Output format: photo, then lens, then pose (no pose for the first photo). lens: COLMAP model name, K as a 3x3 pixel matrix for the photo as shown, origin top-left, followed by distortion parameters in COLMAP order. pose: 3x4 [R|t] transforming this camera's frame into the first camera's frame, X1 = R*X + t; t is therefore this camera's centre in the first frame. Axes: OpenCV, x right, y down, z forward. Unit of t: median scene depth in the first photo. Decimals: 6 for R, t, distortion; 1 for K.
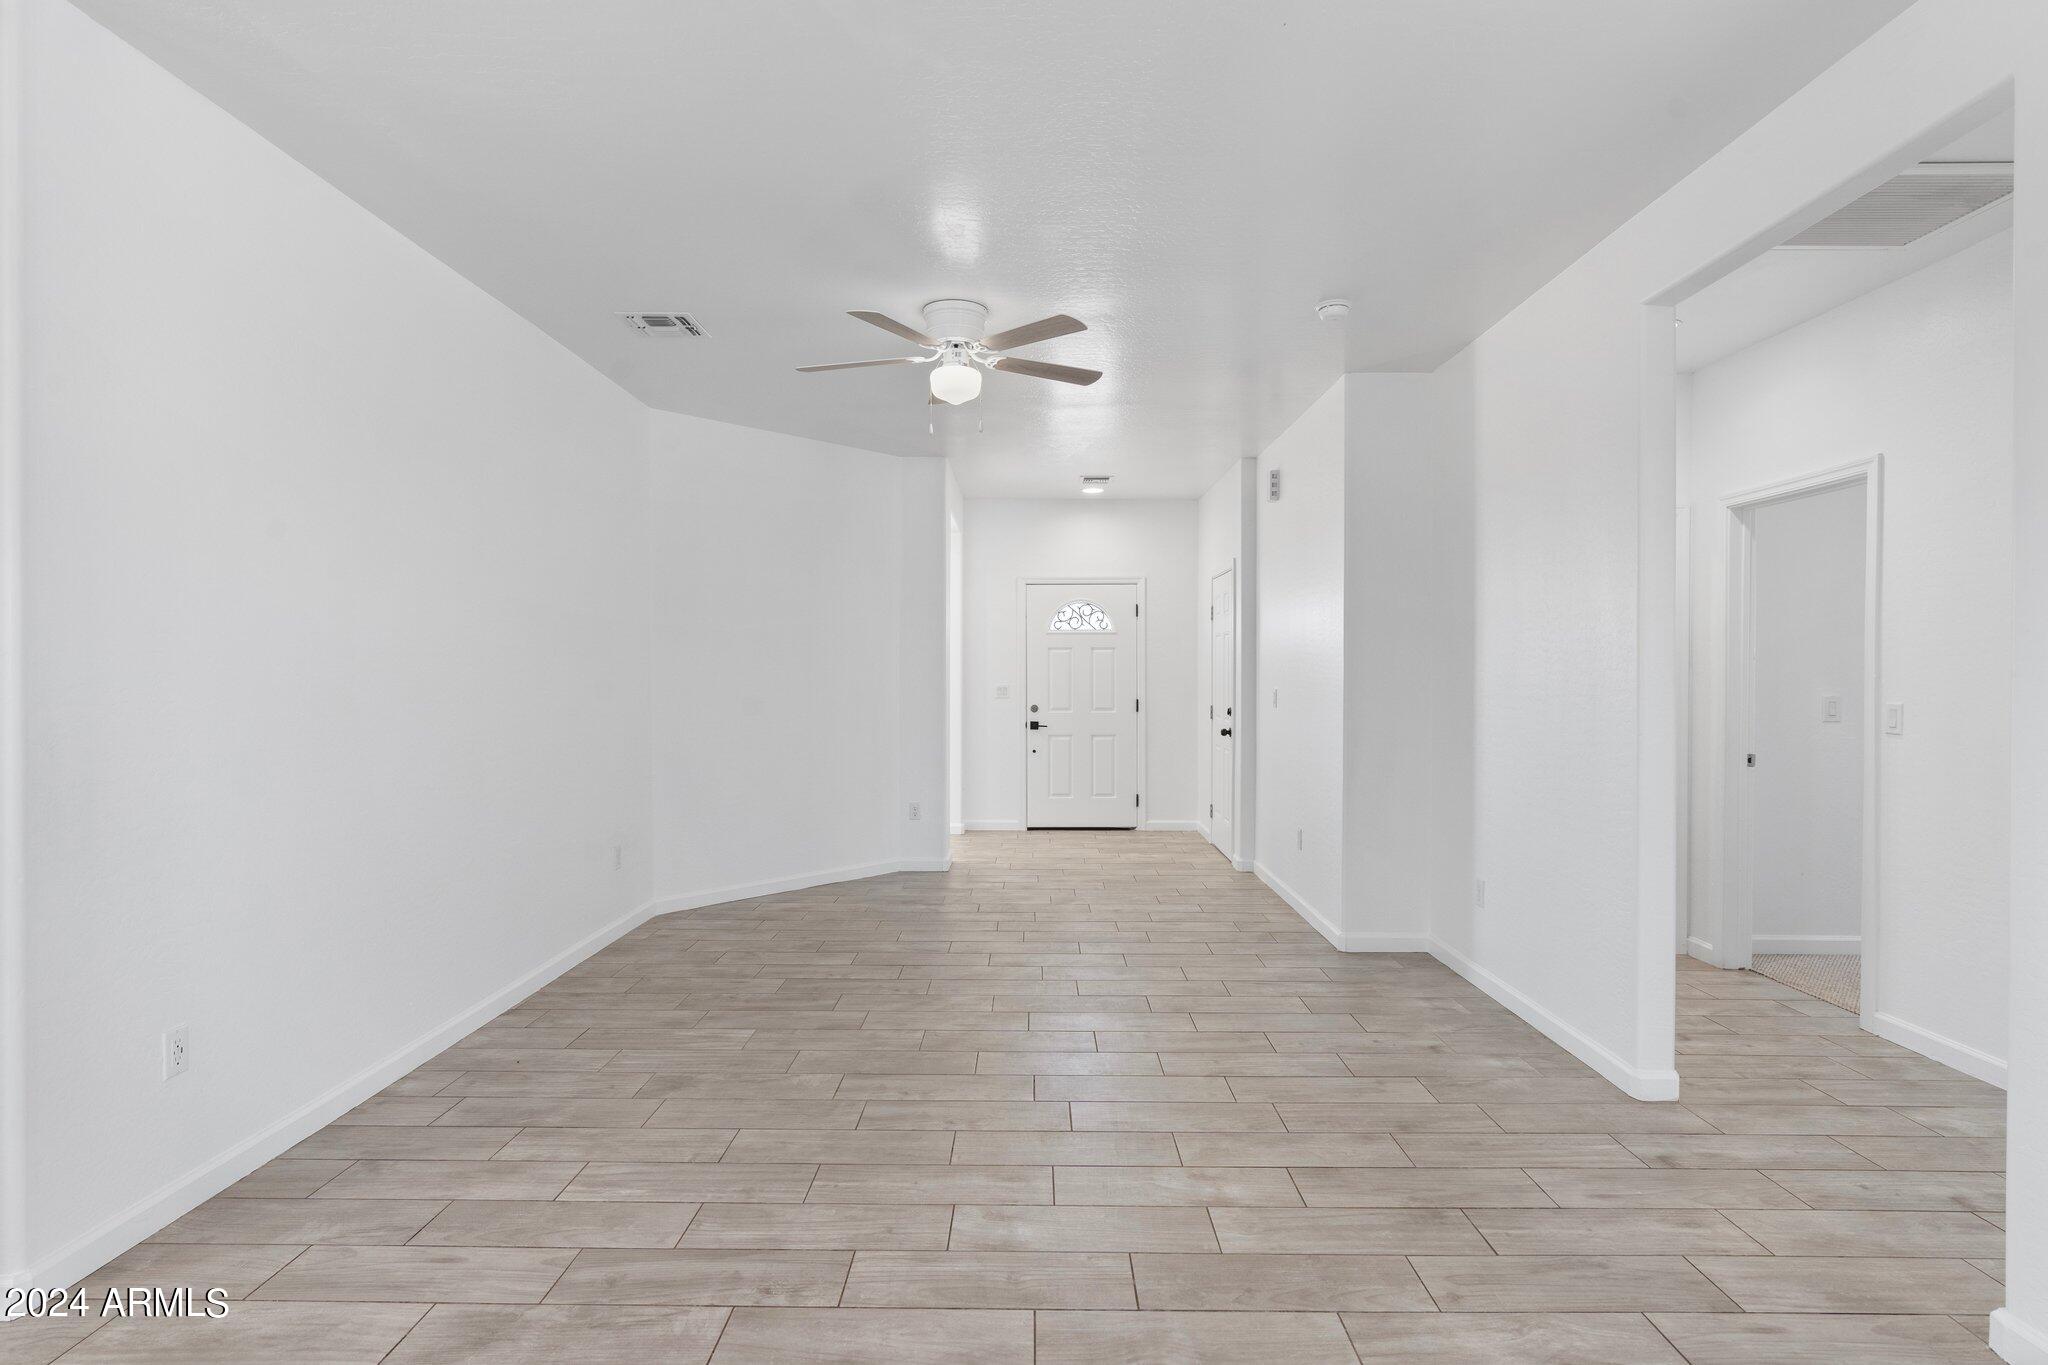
lens RADIAL K [[1039.0, 0, 1017.3], [0, 1039.0, 679.9], [0, 0, 1]] dist [-0.010721, 0.004394]
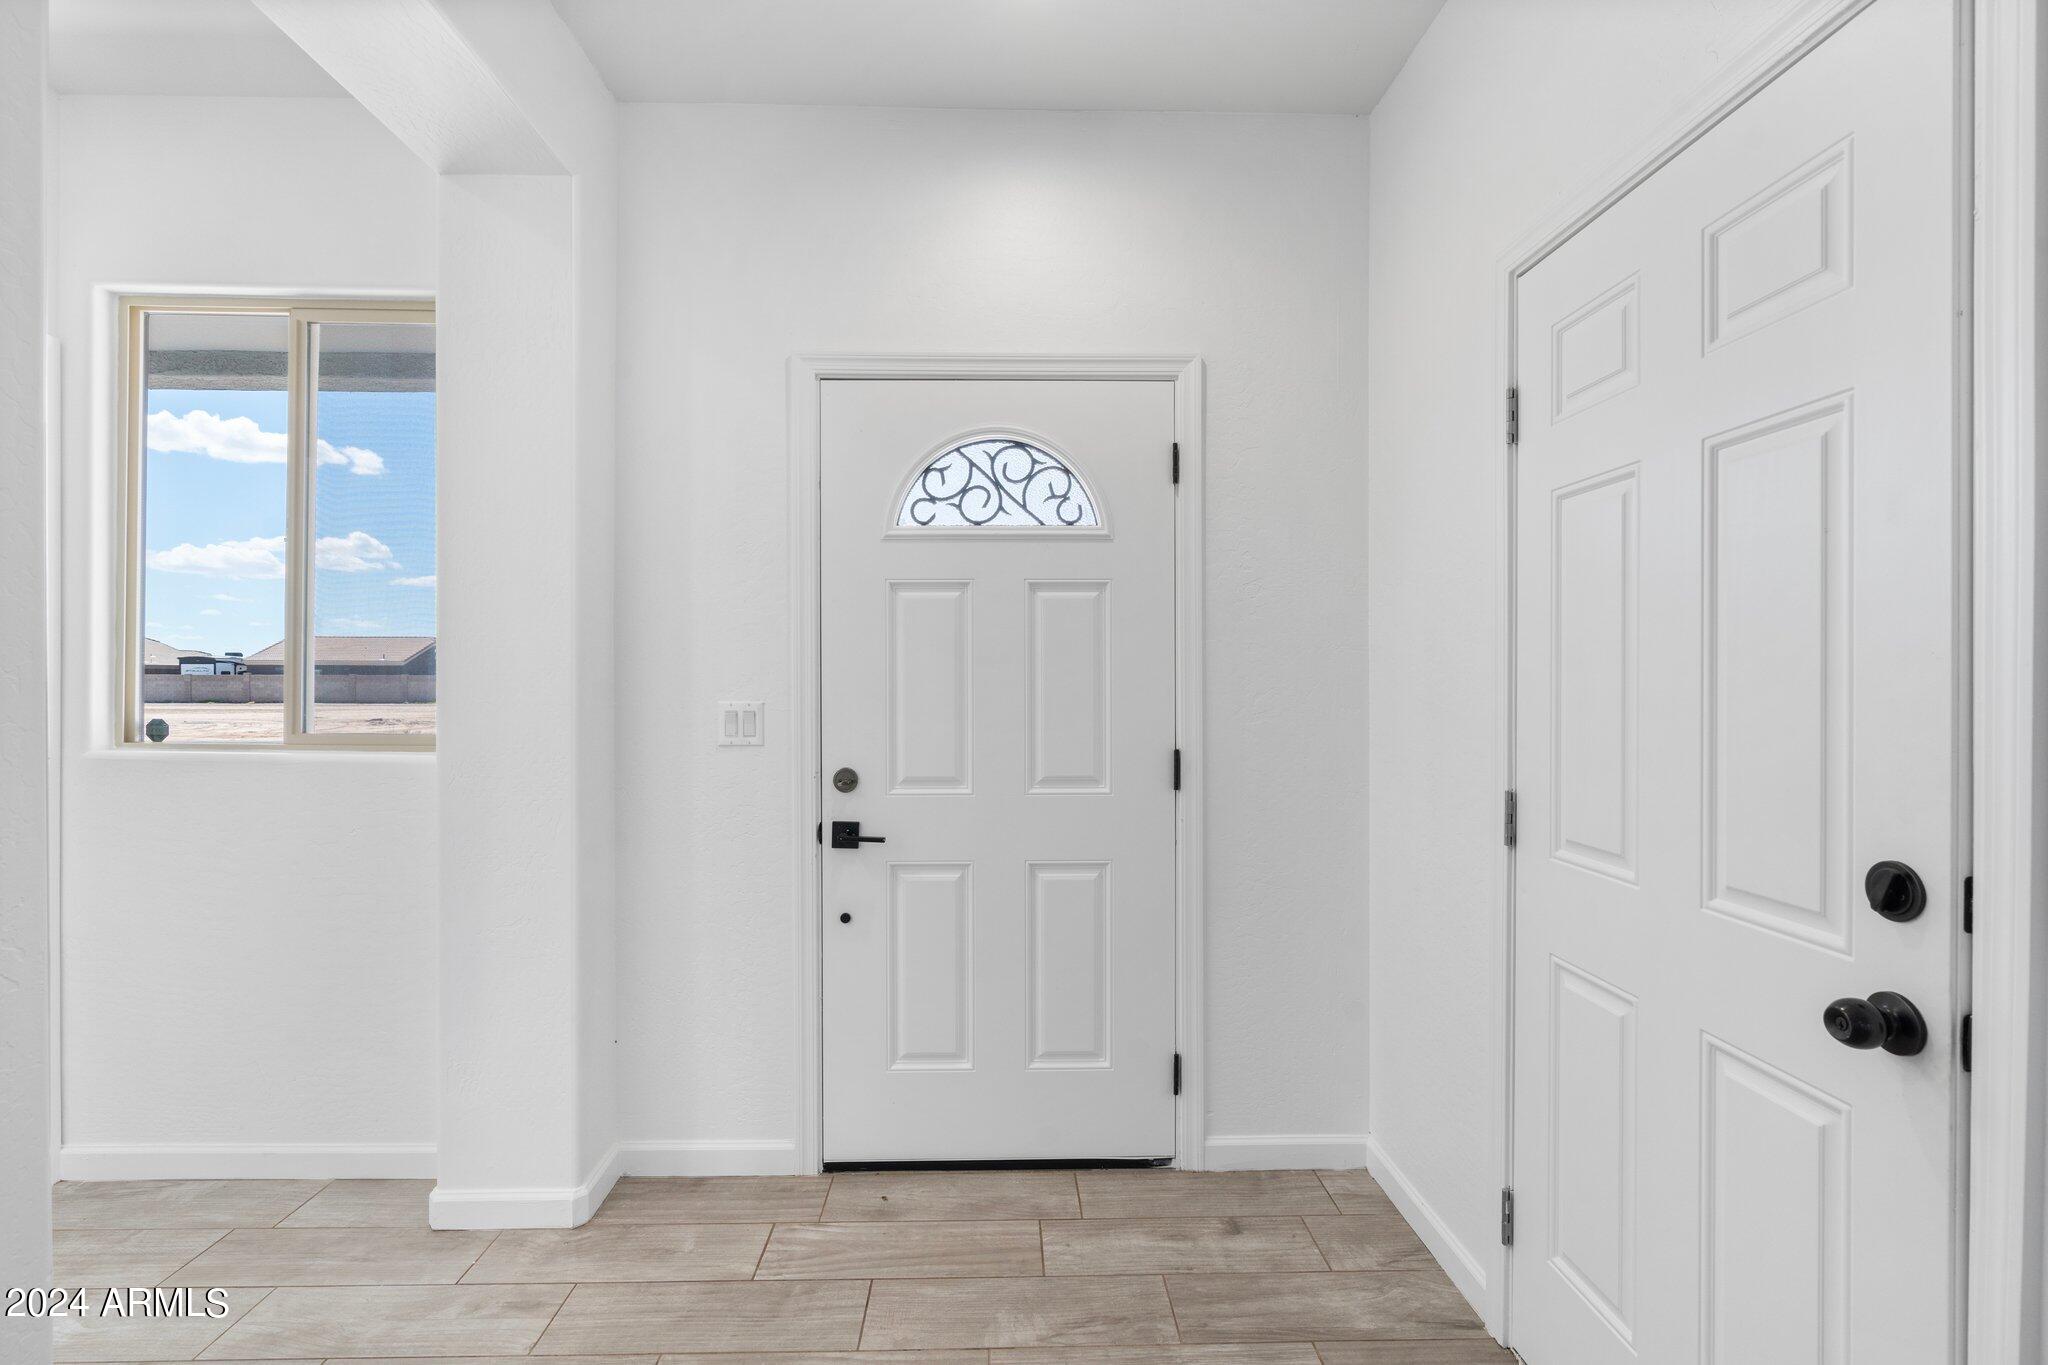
lens RADIAL K [[934.5, 0, 1012.7], [0, 934.5, 676.9], [0, 0, 1]] dist [-0.012271, 0.004913]
pose [[0.999218, -0.000366, 0.039534, 0.107038], [0.000796, 0.999941, -0.010866, -0.000222], [-0.039528, 0.010889, 0.999159, 1.402832]]
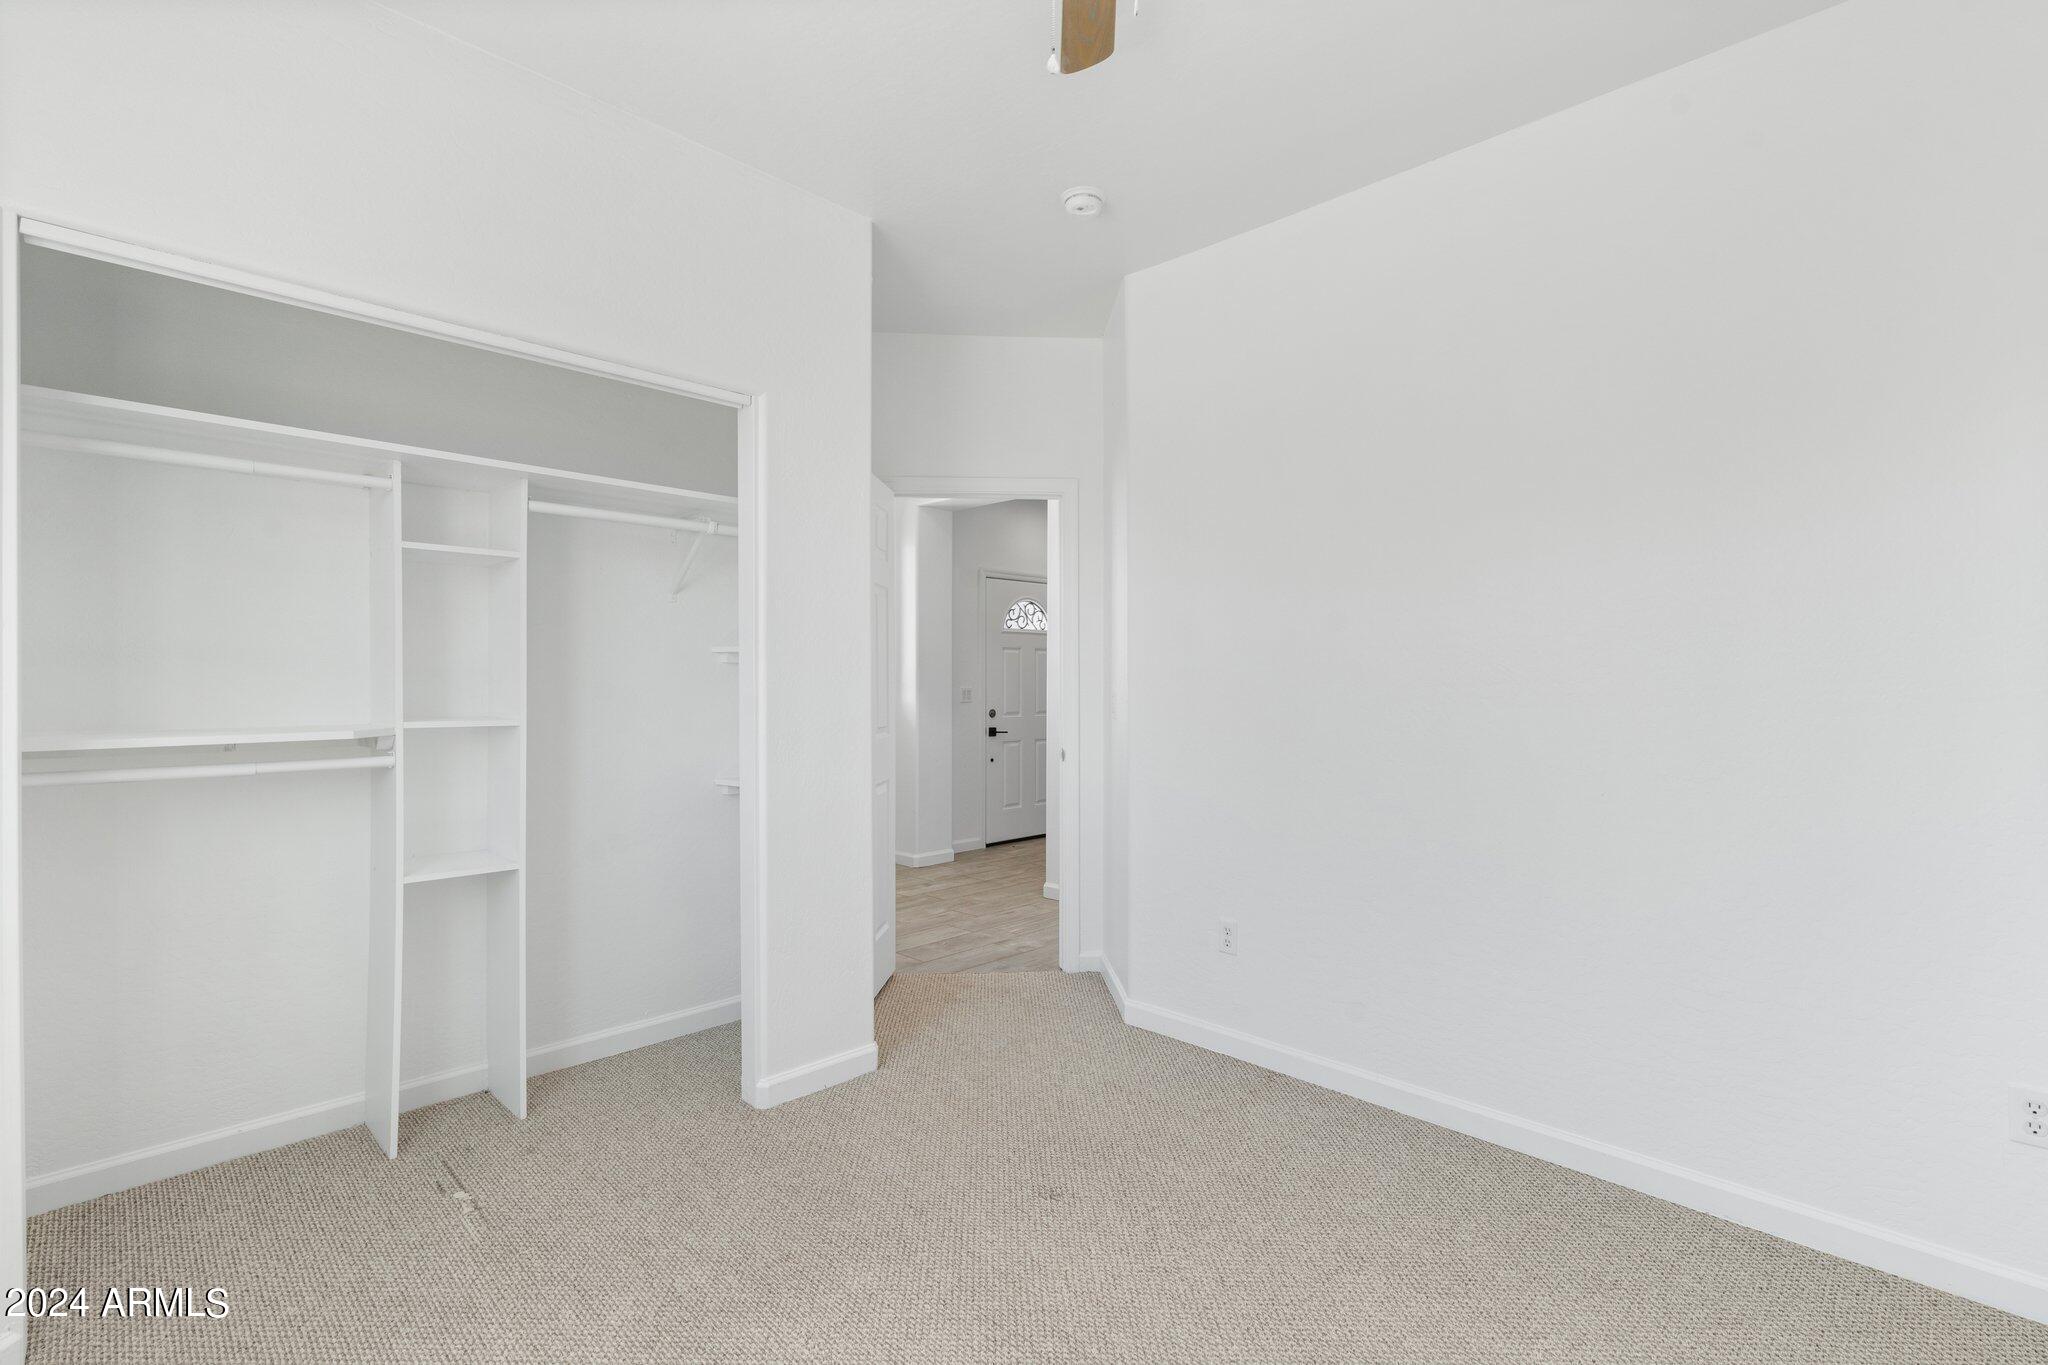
lens RADIAL K [[934.5, 0, 1032.3], [0, 934.5, 681.8], [0, 0, 1]] dist [-0.012271, 0.004913]
pose [[0.676587, -0.002065, 0.736360, -1.101748], [0.005098, 0.999985, -0.001880, 0.002651], [-0.736345, 0.005026, 0.676587, 0.812282]]
